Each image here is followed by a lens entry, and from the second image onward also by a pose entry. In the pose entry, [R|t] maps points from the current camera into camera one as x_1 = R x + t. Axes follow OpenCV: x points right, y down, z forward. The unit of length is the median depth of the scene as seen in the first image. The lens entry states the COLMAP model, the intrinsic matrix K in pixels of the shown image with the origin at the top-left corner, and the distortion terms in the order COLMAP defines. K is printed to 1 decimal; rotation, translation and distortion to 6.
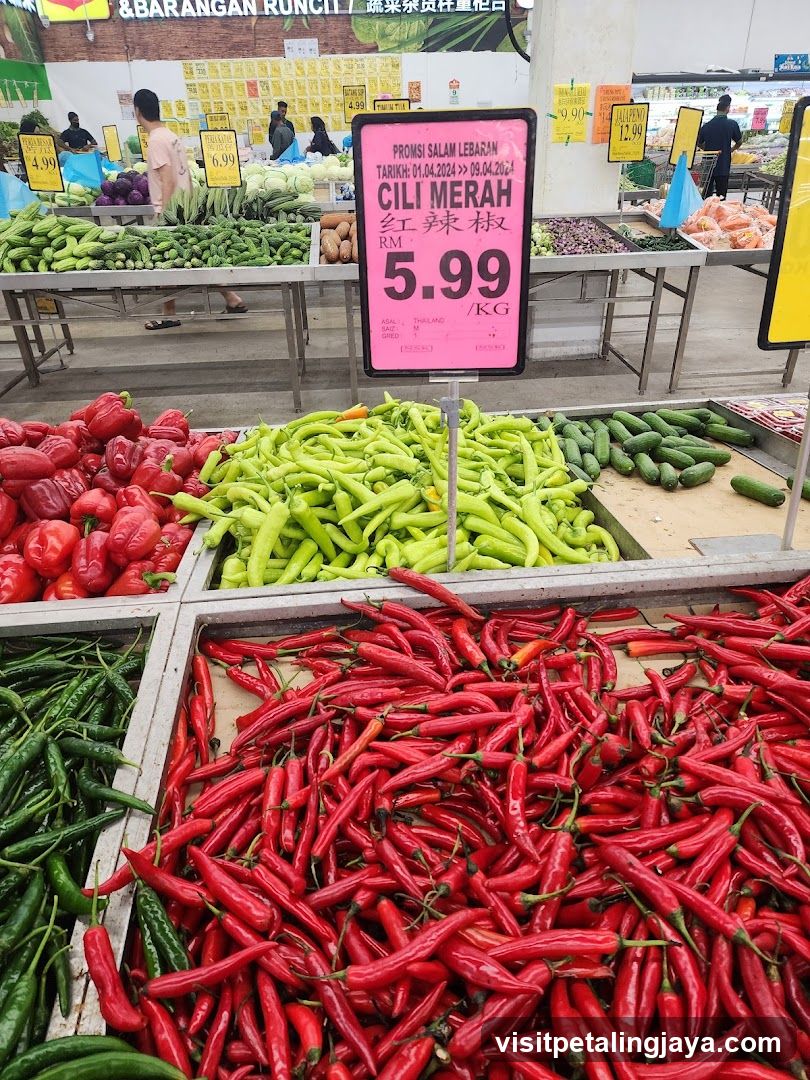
lens RADIAL K [[832.6, 0, 409.7], [0, 832.6, 541.6], [0, 0, 1]] dist [0.098909, -0.060088]
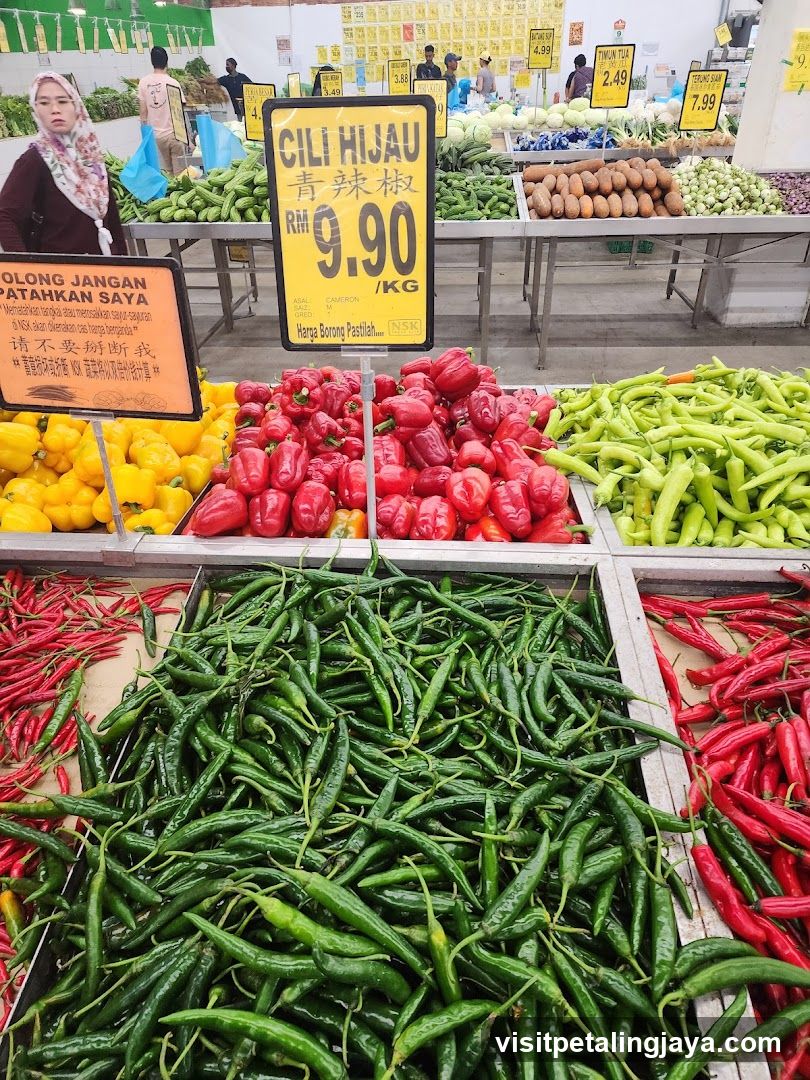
lens RADIAL K [[832.6, 0, 393.4], [0, 832.6, 543.0], [0, 0, 1]] dist [0.098909, -0.060088]
pose [[0.984470, 0.089686, -0.150914, -0.269830], [-0.081970, 0.995026, 0.056609, 0.014333], [0.155240, -0.043359, 0.986925, -0.055088]]
